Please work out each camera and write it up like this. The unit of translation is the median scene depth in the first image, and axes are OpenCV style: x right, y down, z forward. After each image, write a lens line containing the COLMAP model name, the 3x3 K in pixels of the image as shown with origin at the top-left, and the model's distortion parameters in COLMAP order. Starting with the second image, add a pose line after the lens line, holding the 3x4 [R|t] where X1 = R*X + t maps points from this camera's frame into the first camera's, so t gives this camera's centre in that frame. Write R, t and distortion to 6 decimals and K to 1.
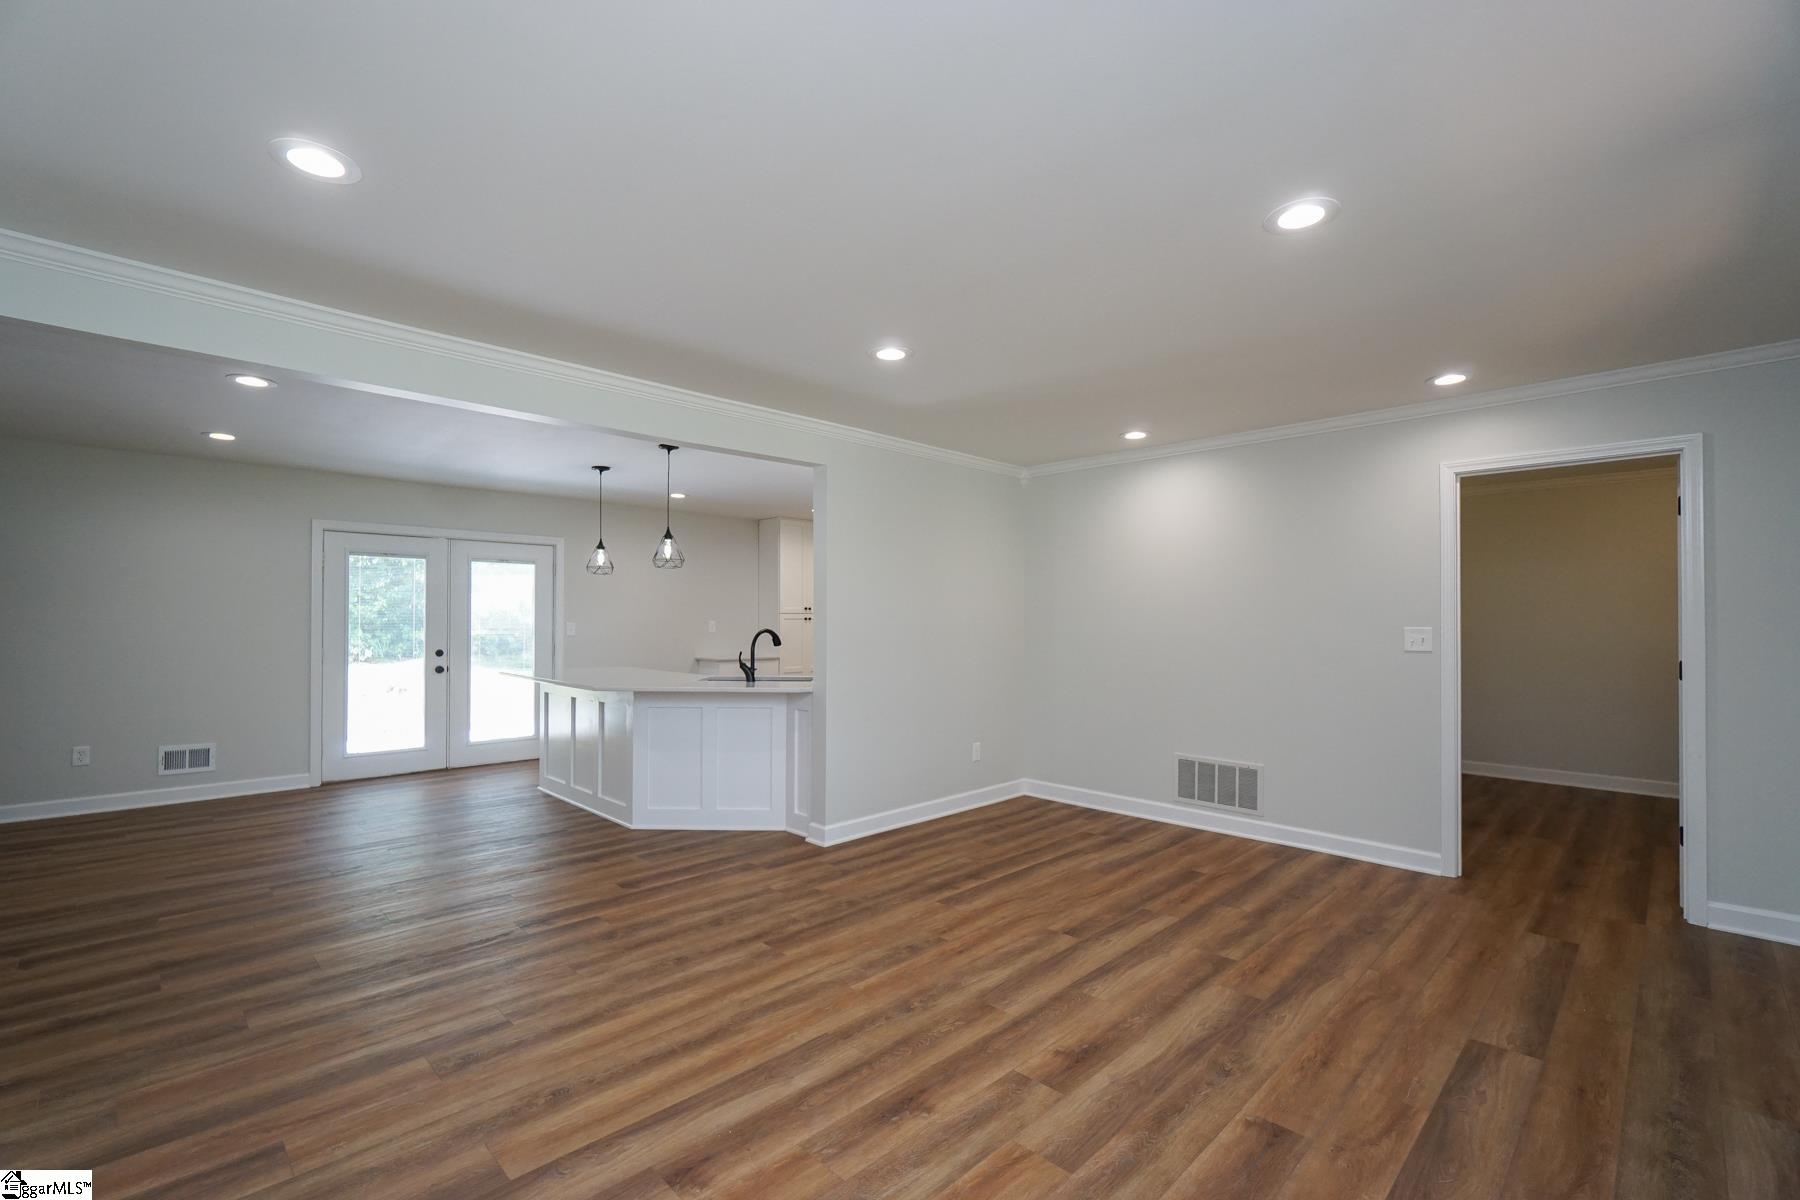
lens RADIAL K [[785.9, 0, 874.8], [0, 785.9, 608.9], [0, 0, 1]] dist [-0.016586, 0.003553]
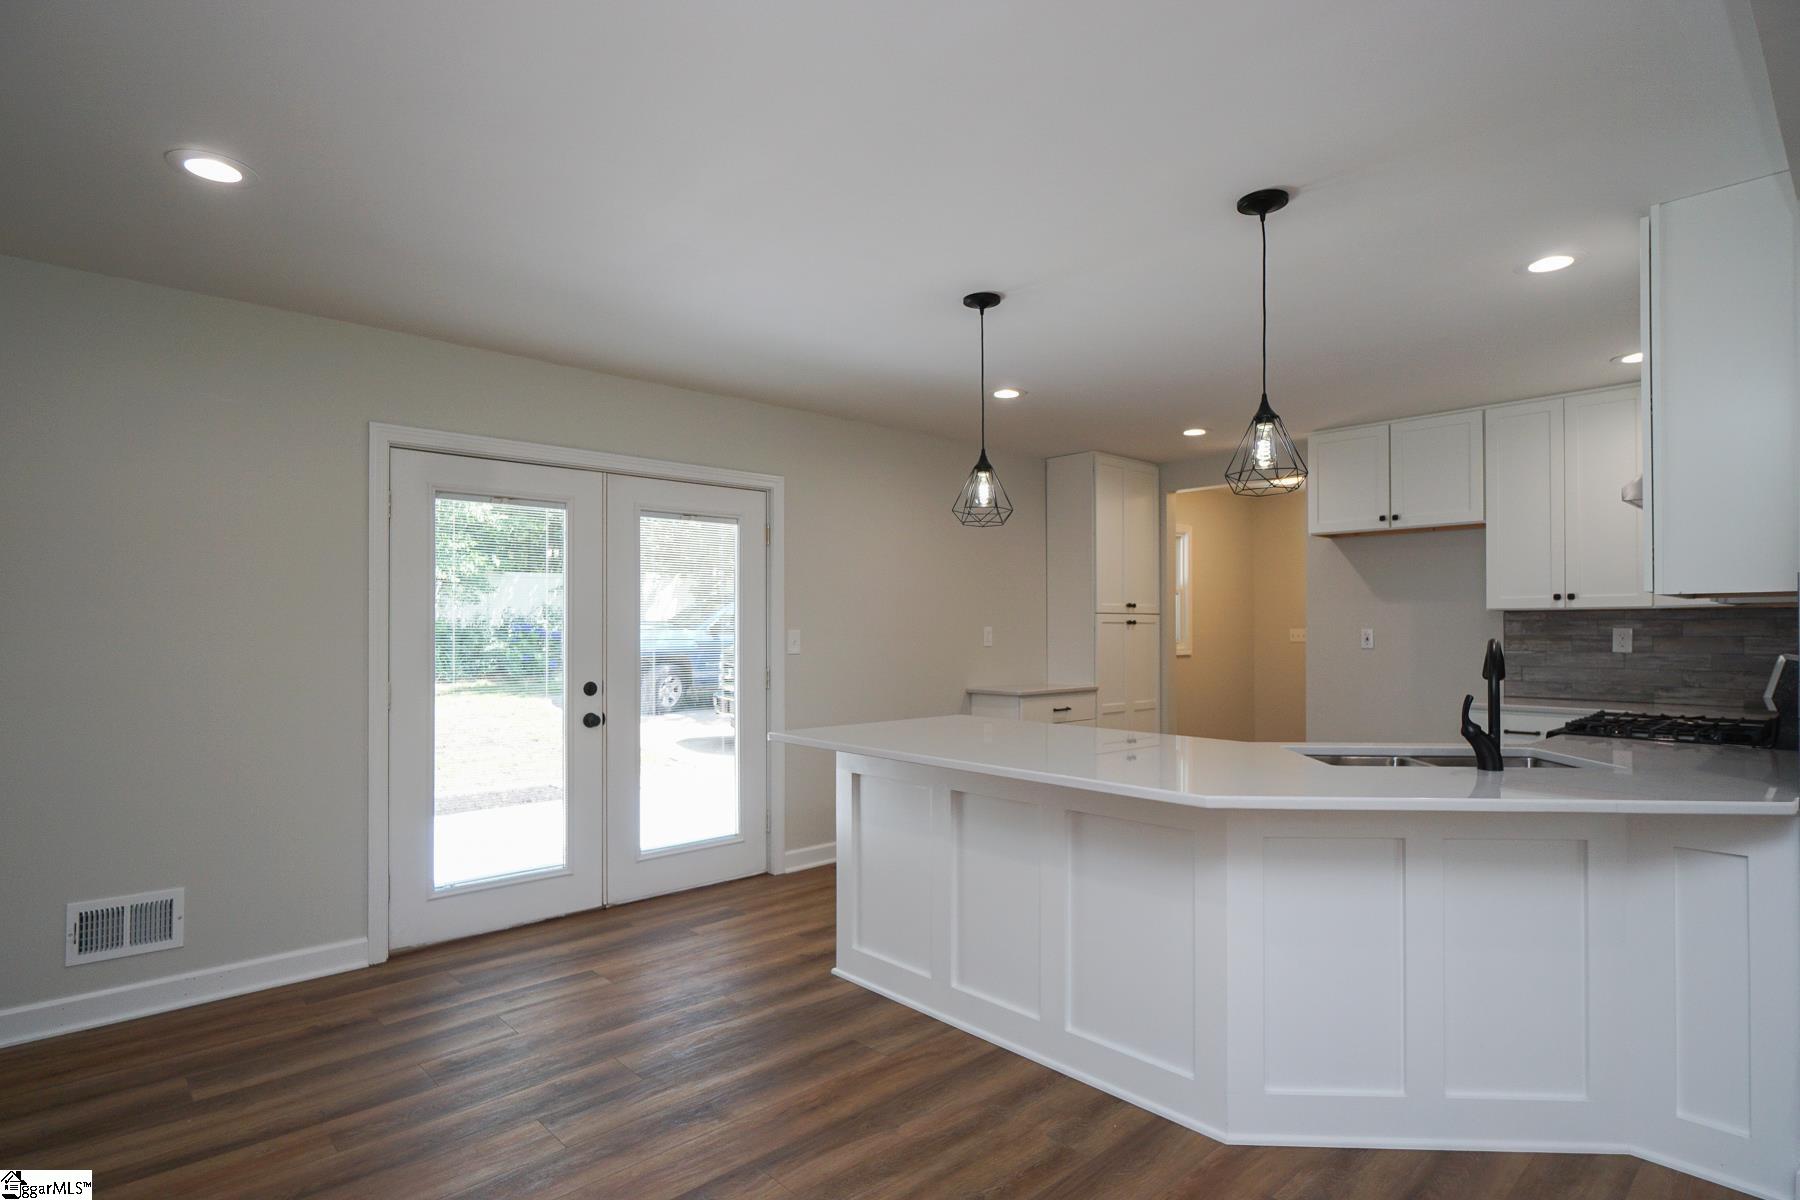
lens RADIAL K [[931.6, 0, 864.9], [0, 931.6, 613.5], [0, 0, 1]] dist [-0.005814, 0.000206]
pose [[0.999221, -0.006649, -0.038894, -0.679451], [0.006532, 0.999974, -0.003127, 0.018138], [0.038914, 0.002870, 0.999238, 0.746026]]
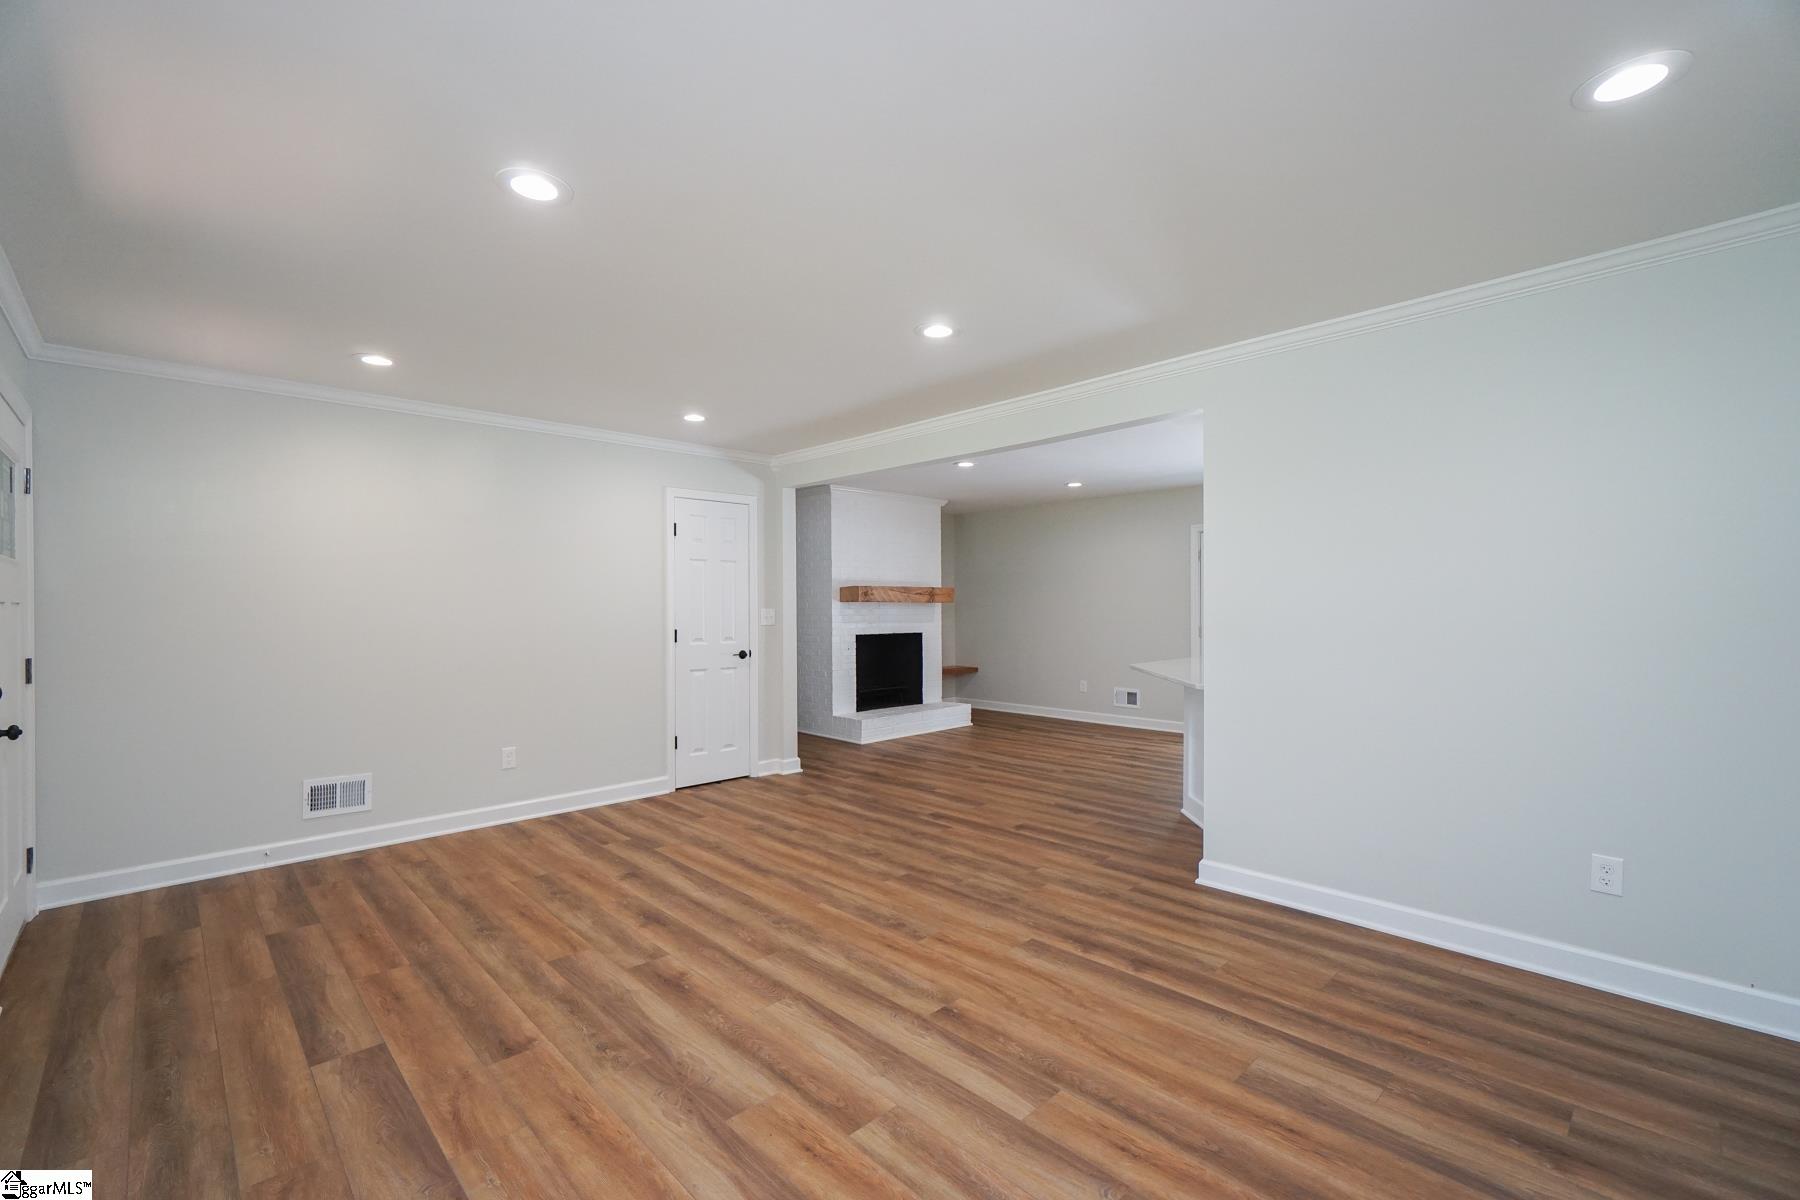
lens RADIAL K [[785.9, 0, 901.5], [0, 785.9, 577.6], [0, 0, 1]] dist [-0.016586, 0.003553]
pose [[-0.003260, -0.038557, -0.999251, 0.982403], [0.016115, 0.999125, -0.038605, 0.022765], [0.999865, -0.016229, -0.002636, 0.929360]]
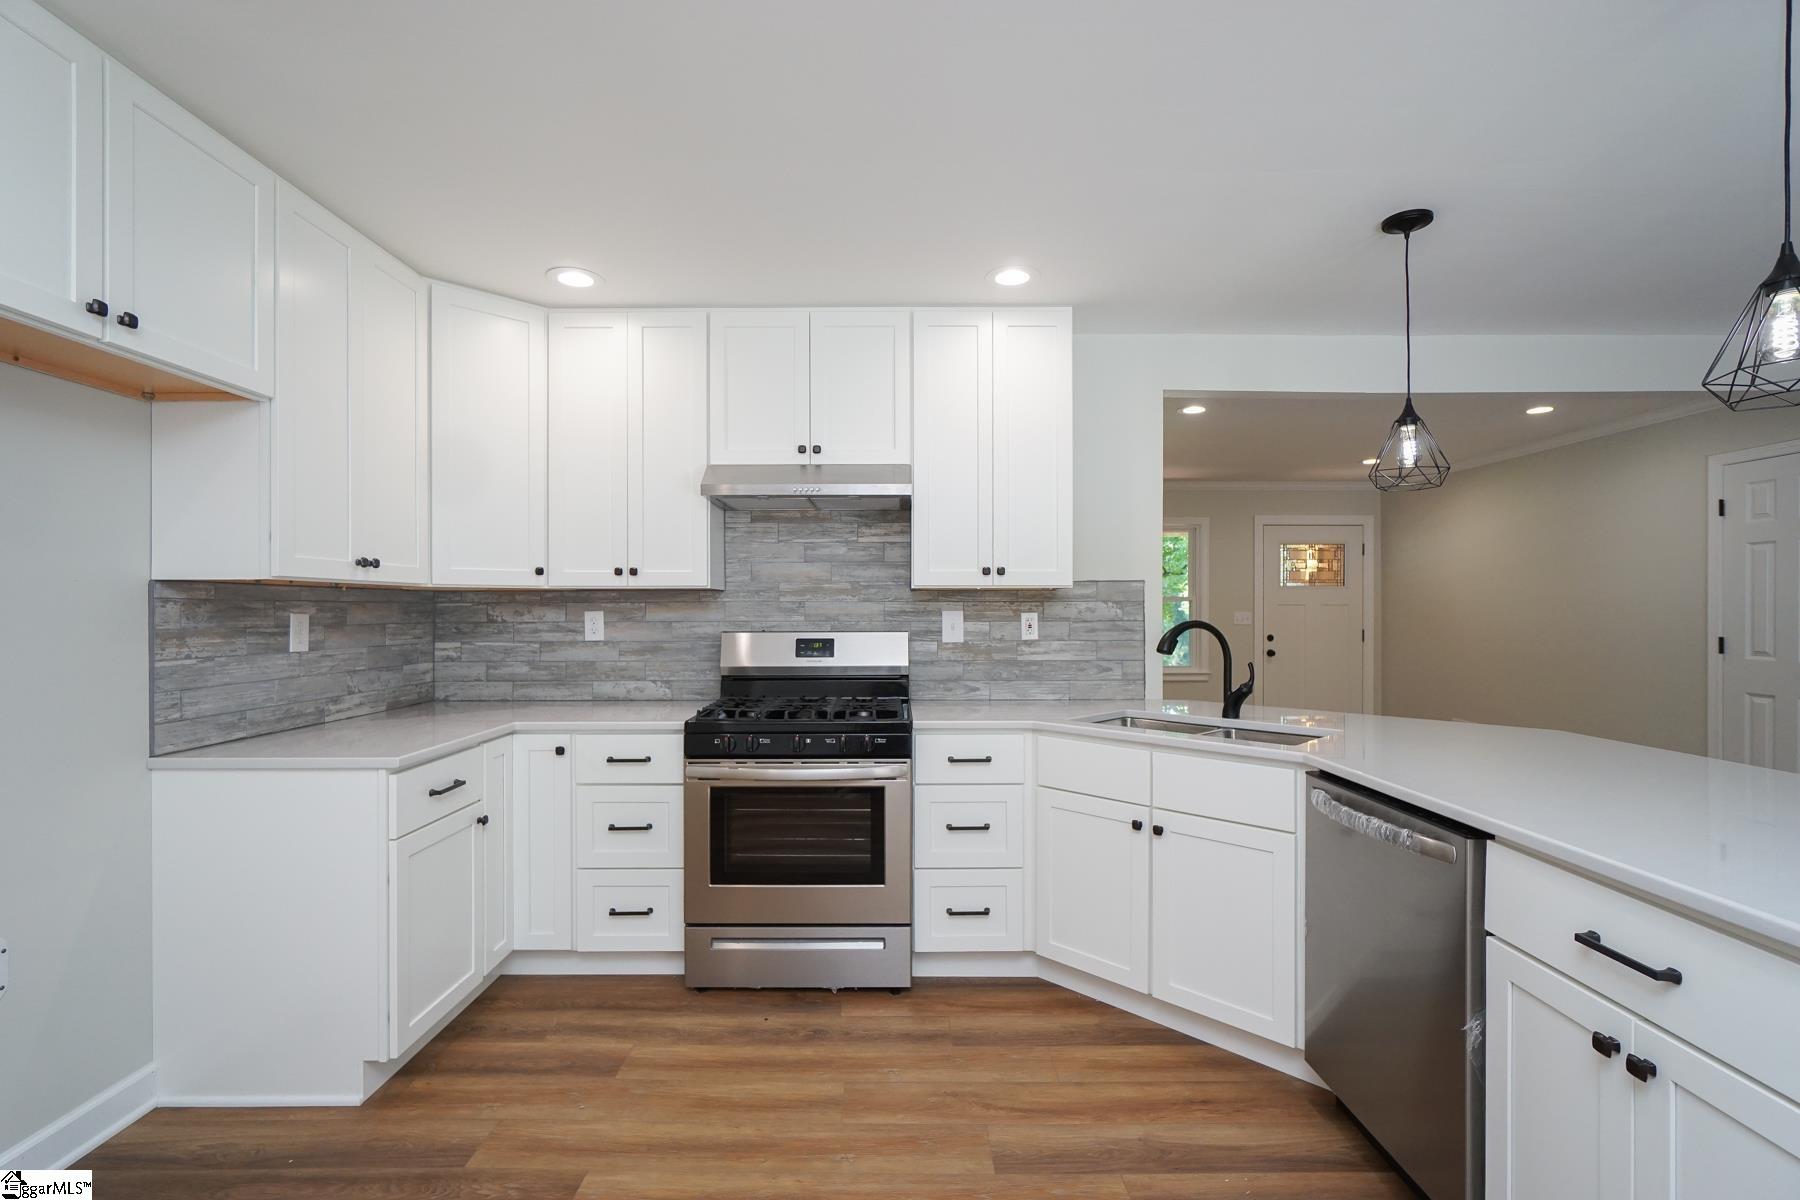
lens RADIAL K [[809.2, 0, 895.4], [0, 809.2, 608.0], [0, 0, 1]] dist [-0.010911, 0.004568]
pose [[-0.723487, -0.002866, 0.690332, -0.551145], [-0.010758, 0.999917, -0.007124, 0.036179], [-0.690254, -0.012581, -0.723458, 2.282727]]
